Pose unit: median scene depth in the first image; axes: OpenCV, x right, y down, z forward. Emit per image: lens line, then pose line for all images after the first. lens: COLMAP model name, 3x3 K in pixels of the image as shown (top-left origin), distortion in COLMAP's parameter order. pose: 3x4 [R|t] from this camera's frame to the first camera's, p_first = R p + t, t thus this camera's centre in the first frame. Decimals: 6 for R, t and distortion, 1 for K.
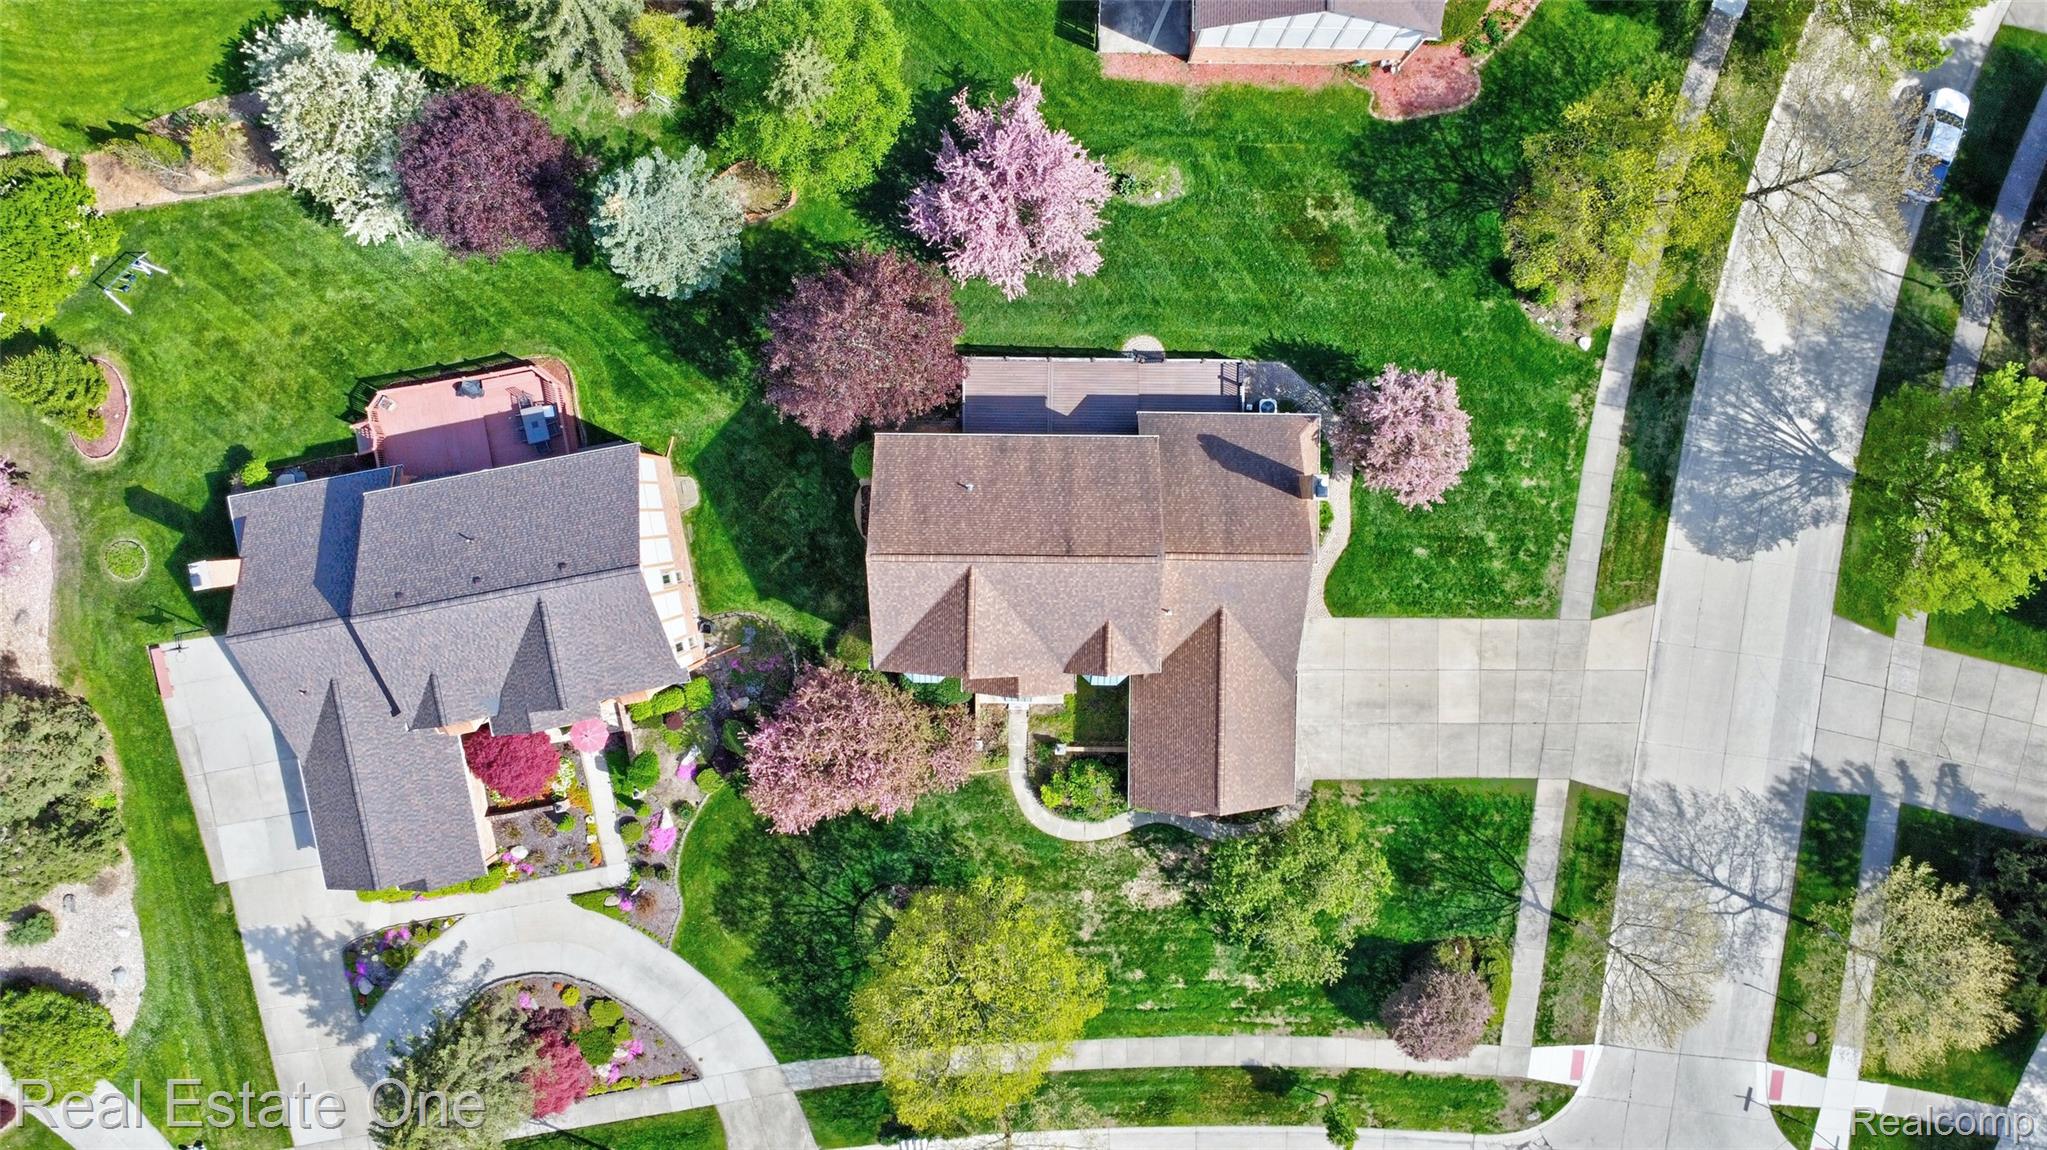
lens RADIAL K [[1479.5, 0, 1023.5], [0, 1479.5, 575.0], [0, 0, 1]] dist [-0.028061, -0.005908]
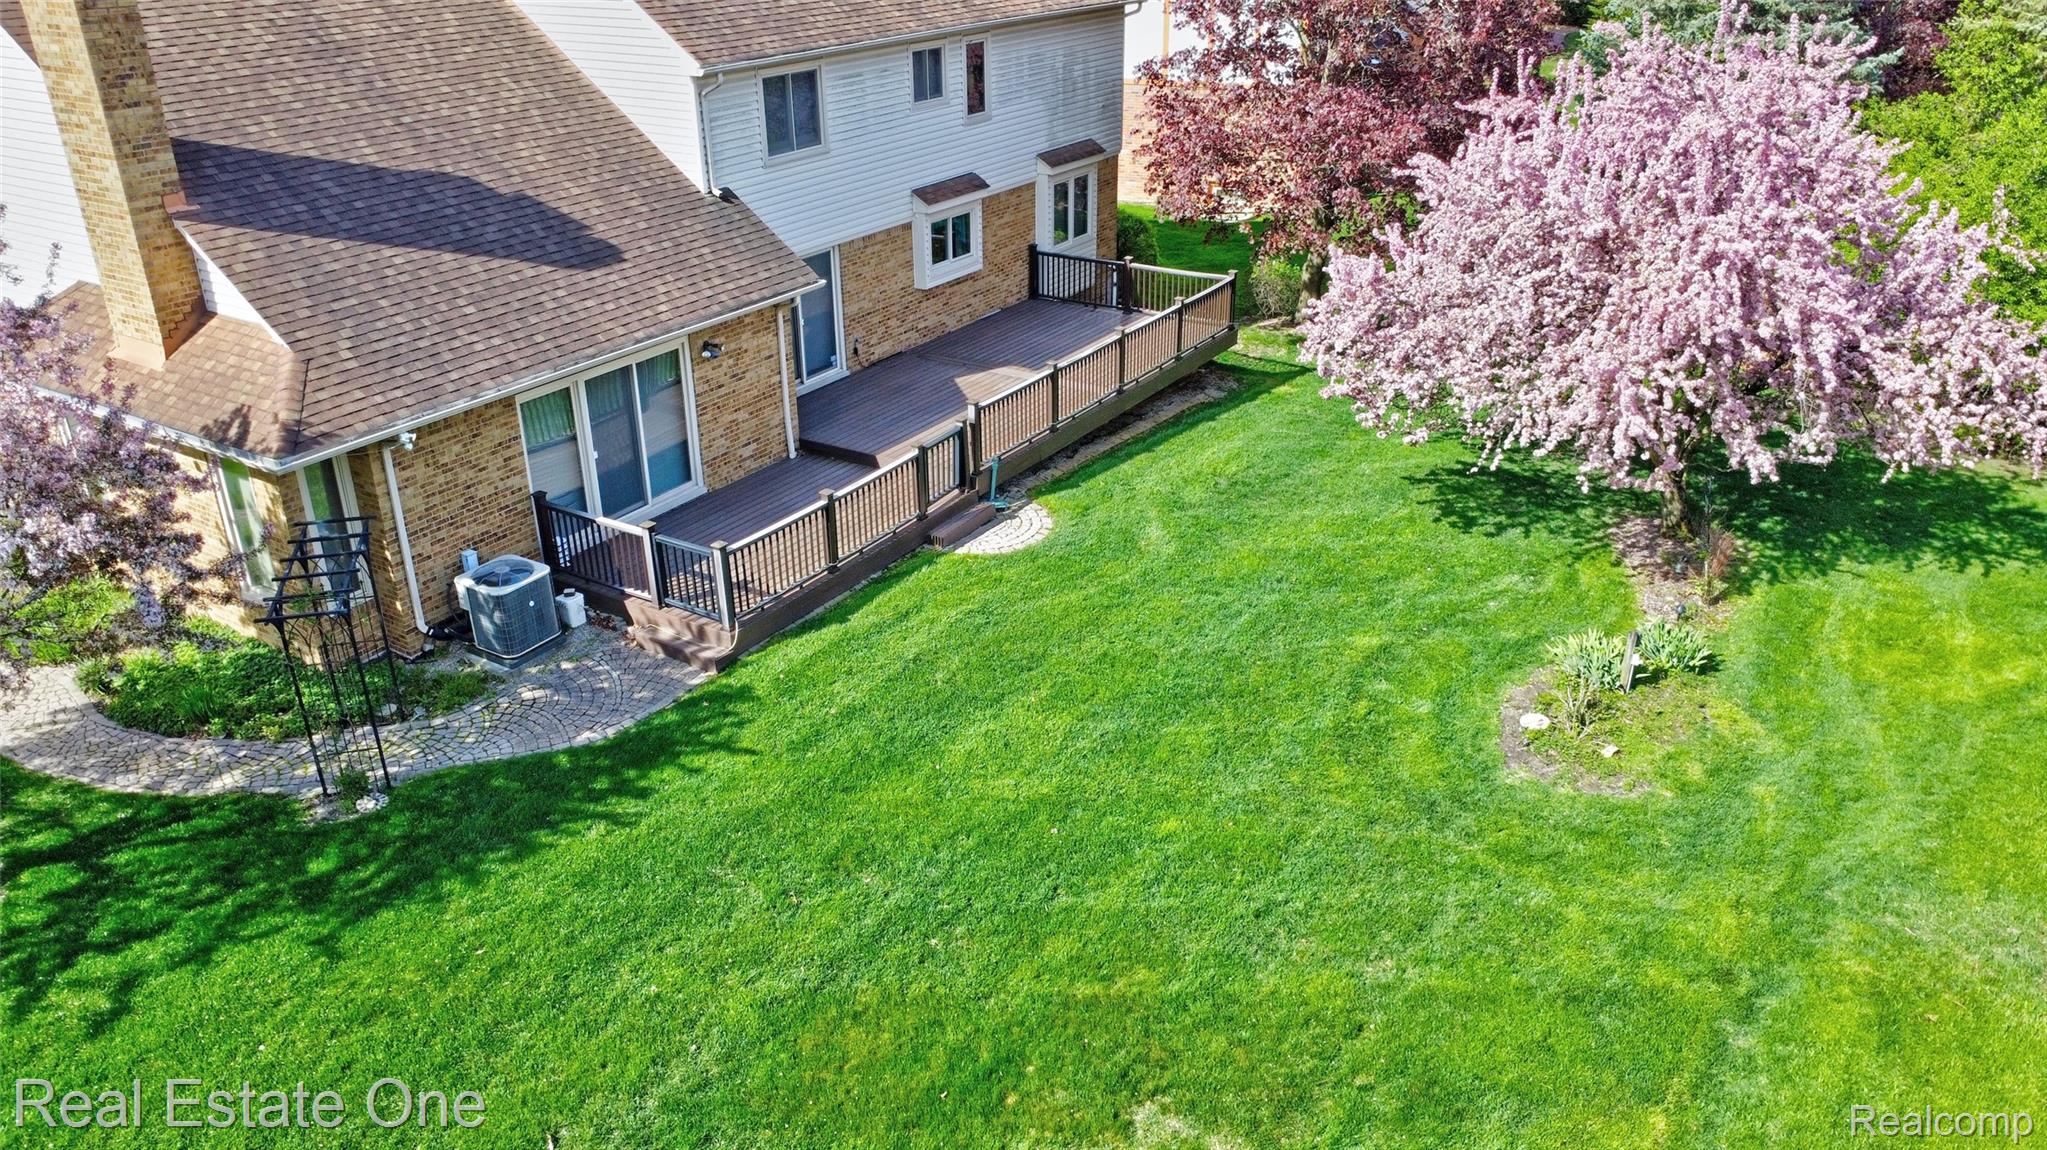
lens RADIAL K [[1479.5, 0, 1023.5], [0, 1479.5, 575.0], [0, 0, 1]] dist [-0.028061, -0.005908]
pose [[-0.524632, 0.377332, -0.763139, 0.299567], [-0.850468, -0.272612, 0.449875, -0.286954], [-0.038289, 0.885044, 0.463930, 0.874231]]
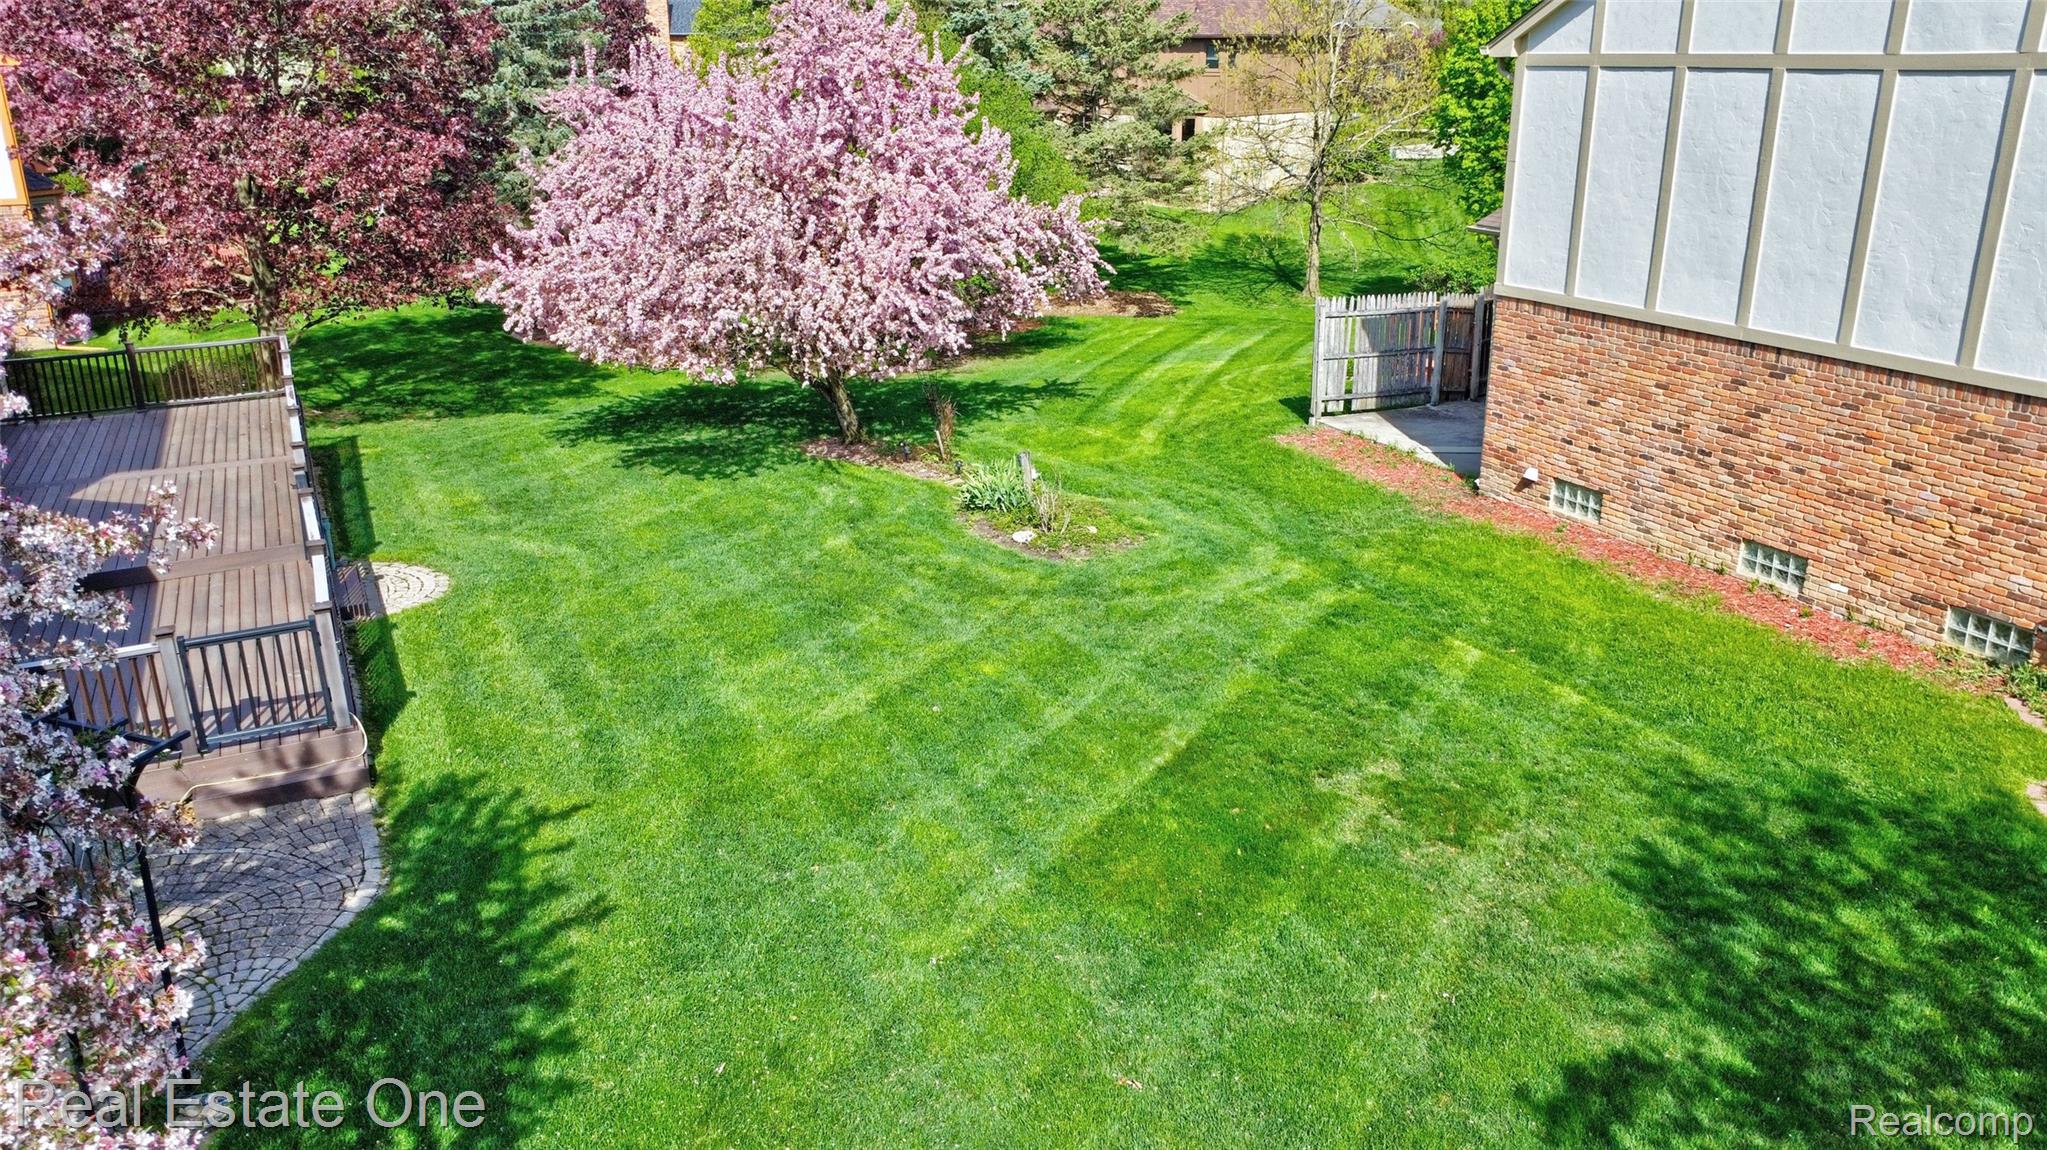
lens RADIAL K [[1479.5, 0, 1023.5], [0, 1479.5, 575.0], [0, 0, 1]] dist [-0.028061, -0.005908]
pose [[0.457483, 0.293536, -0.839372, 0.313969], [-0.888339, 0.108908, -0.446085, -0.138995], [-0.039527, 0.949724, 0.310584, 0.922925]]
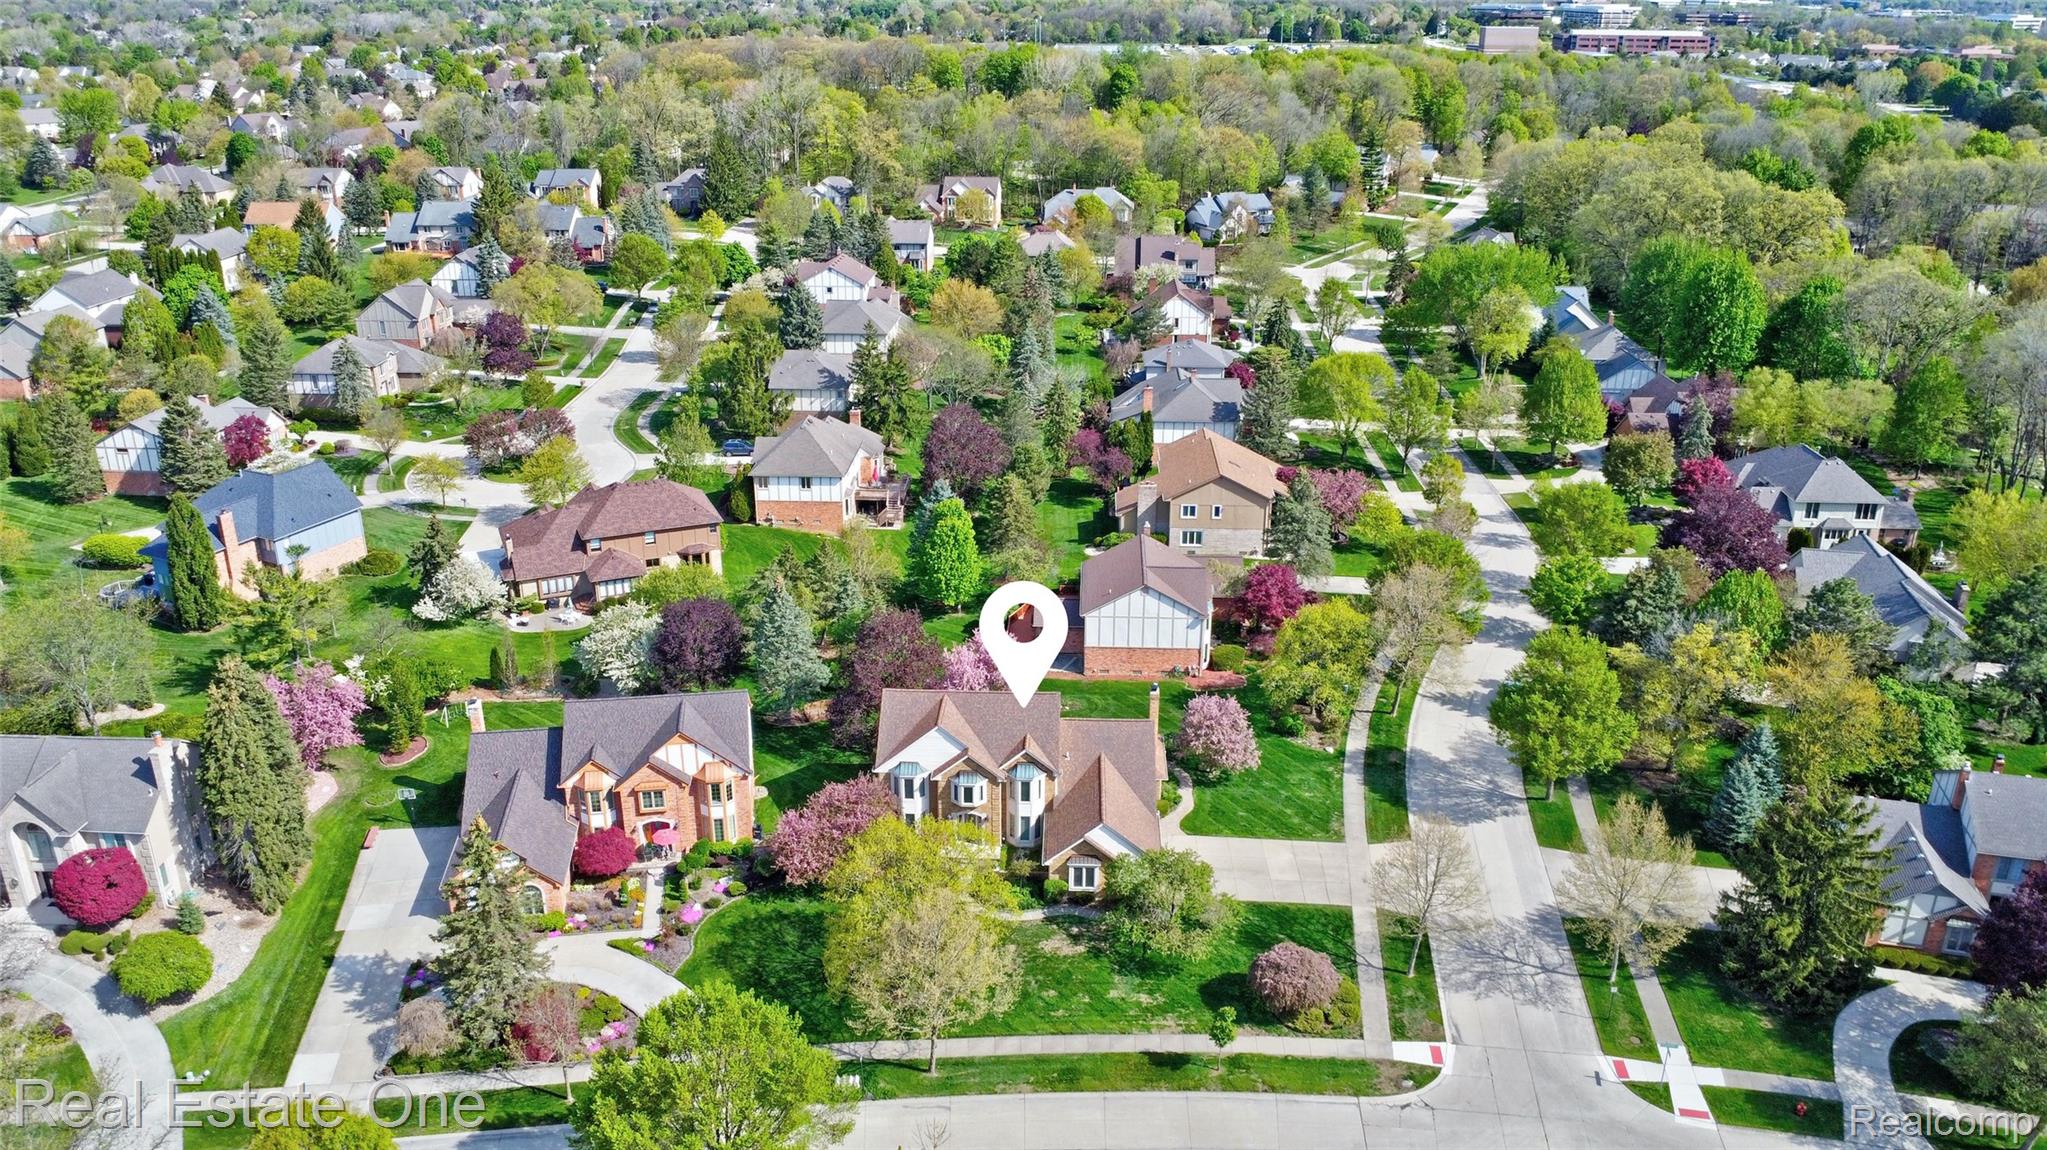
lens RADIAL K [[1511.9, 0, 1023.5], [0, 1511.9, 575.0], [0, 0, 1]] dist [-0.026389, -0.002117]
pose [[0.999529, 0.016475, -0.025897, 0.083134], [-0.029827, 0.322302, -0.946167, 1.367989], [-0.007241, 0.946494, 0.322641, 0.280373]]
